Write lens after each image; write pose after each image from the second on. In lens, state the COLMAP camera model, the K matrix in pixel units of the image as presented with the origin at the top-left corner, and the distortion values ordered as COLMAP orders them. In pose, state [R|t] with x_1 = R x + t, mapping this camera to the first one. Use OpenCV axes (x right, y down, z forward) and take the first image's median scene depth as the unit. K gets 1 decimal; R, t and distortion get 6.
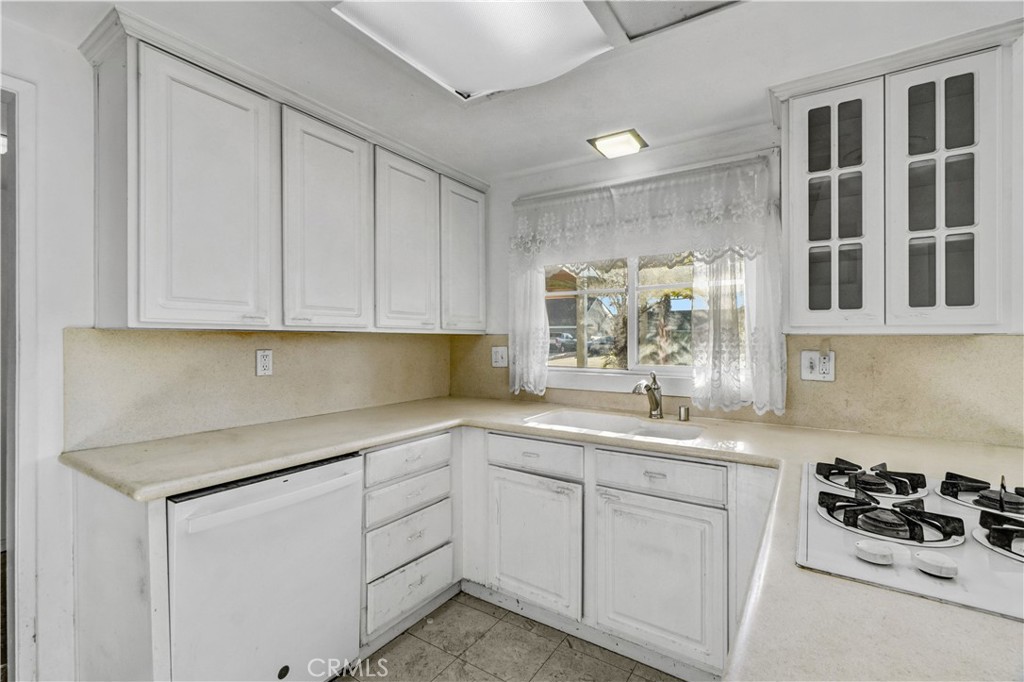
lens RADIAL K [[444.4, 0, 506.4], [0, 444.4, 337.6], [0, 0, 1]] dist [-0.003122, -0.000577]
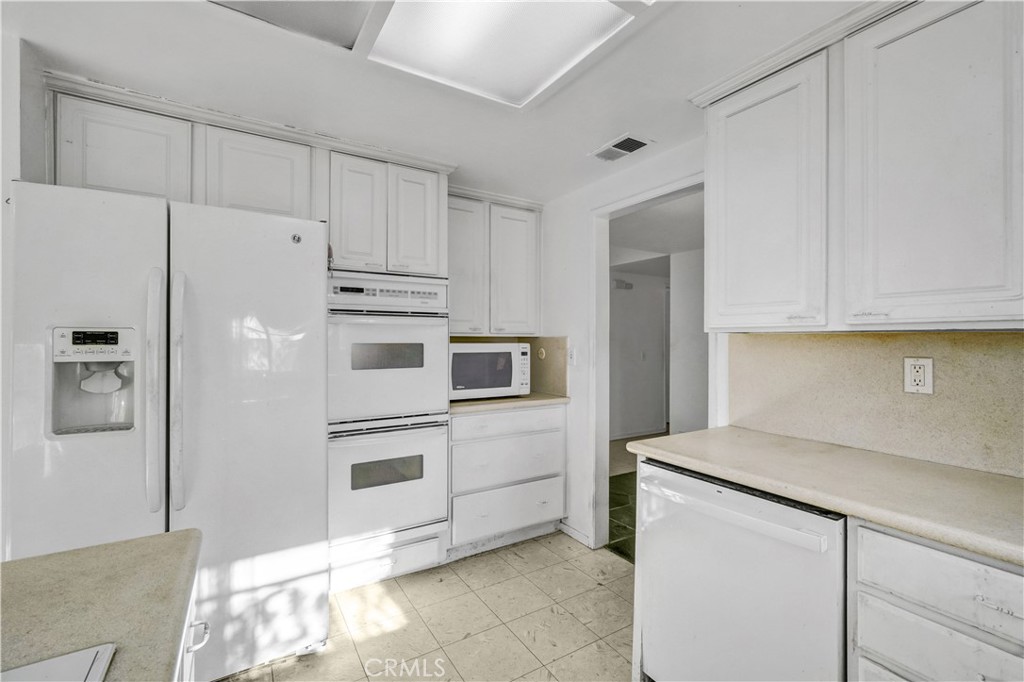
lens RADIAL K [[444.4, 0, 502.4], [0, 444.4, 341.7], [0, 0, 1]] dist [-0.003122, -0.000577]
pose [[-0.423974, 0.001058, -0.905674, 0.416735], [-0.001317, 0.999998, 0.001785, 0.001437], [0.905673, 0.001949, -0.423972, 0.737559]]
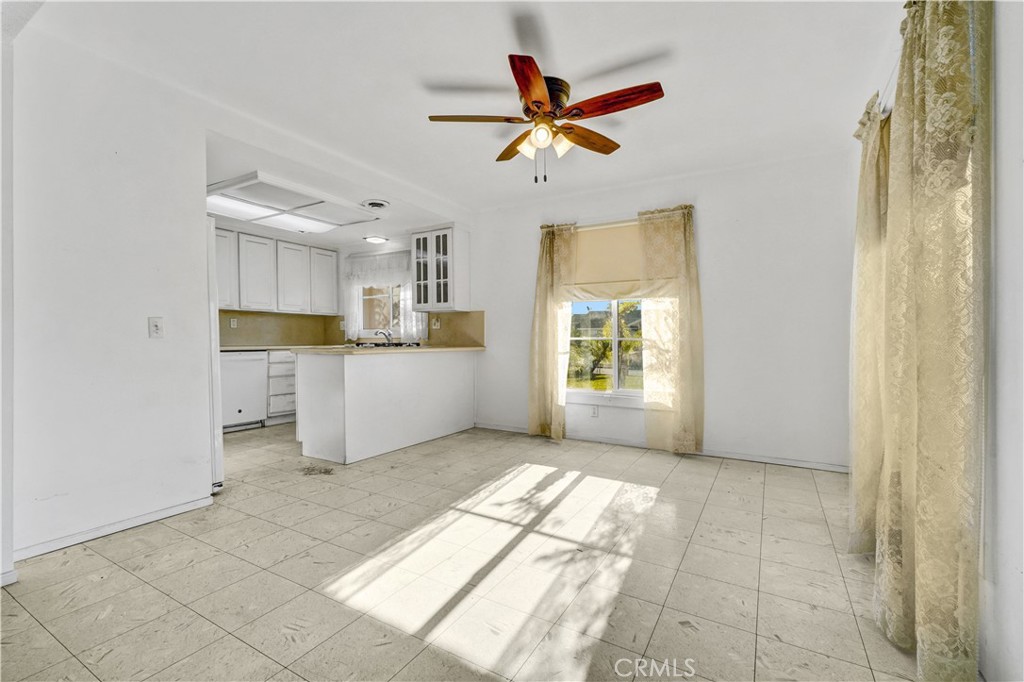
lens RADIAL K [[444.4, 0, 514.0], [0, 444.4, 341.8], [0, 0, 1]] dist [-0.003122, -0.000577]
pose [[0.998136, -0.000351, 0.061022, 1.046453], [-0.000049, 0.999979, 0.006553, 0.163428], [-0.061023, -0.006544, 0.998115, -1.895930]]
